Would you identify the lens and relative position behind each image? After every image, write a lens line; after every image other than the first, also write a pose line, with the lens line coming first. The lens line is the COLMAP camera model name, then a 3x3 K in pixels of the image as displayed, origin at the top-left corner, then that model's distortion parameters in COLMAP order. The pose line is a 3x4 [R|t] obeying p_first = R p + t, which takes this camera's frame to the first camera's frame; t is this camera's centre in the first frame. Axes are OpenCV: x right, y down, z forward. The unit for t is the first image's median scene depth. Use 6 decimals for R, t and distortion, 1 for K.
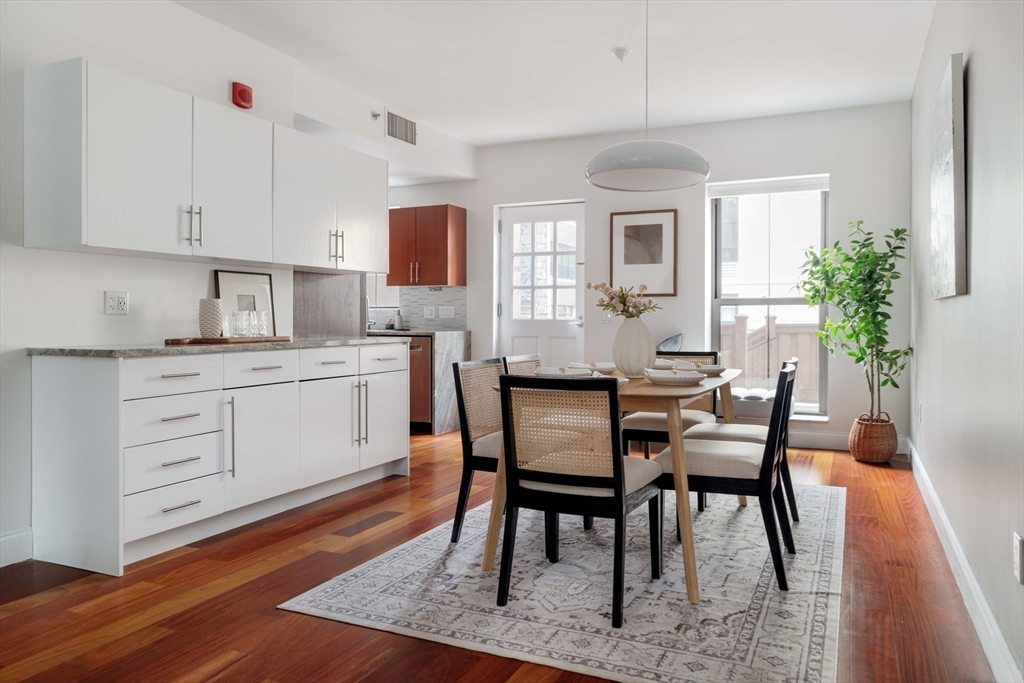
lens RADIAL K [[712.0, 0, 514.0], [0, 712.0, 336.6], [0, 0, 1]] dist [-0.003993, 0.001743]
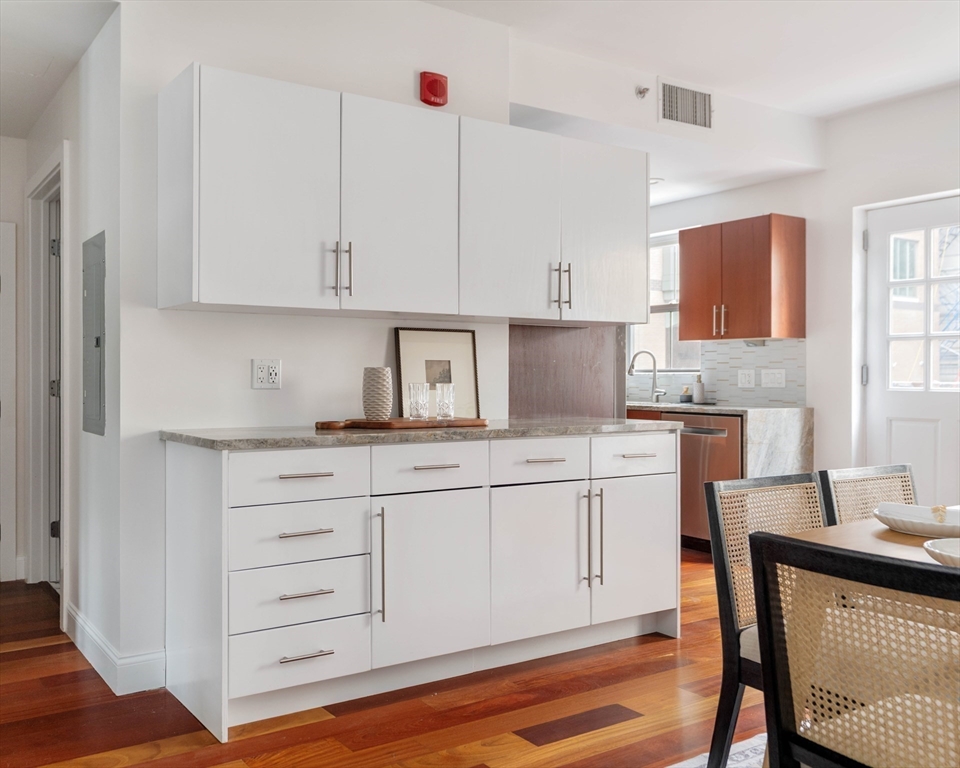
lens RADIAL K [[852.6, 0, 377.2], [0, 852.6, 382.1], [0, 0, 1]] dist [0.003186, -0.005573]
pose [[0.836476, 0.001996, -0.547999, 0.047770], [-0.013728, 0.999756, -0.017313, -0.018966], [0.547831, 0.022005, 0.836300, 0.220888]]
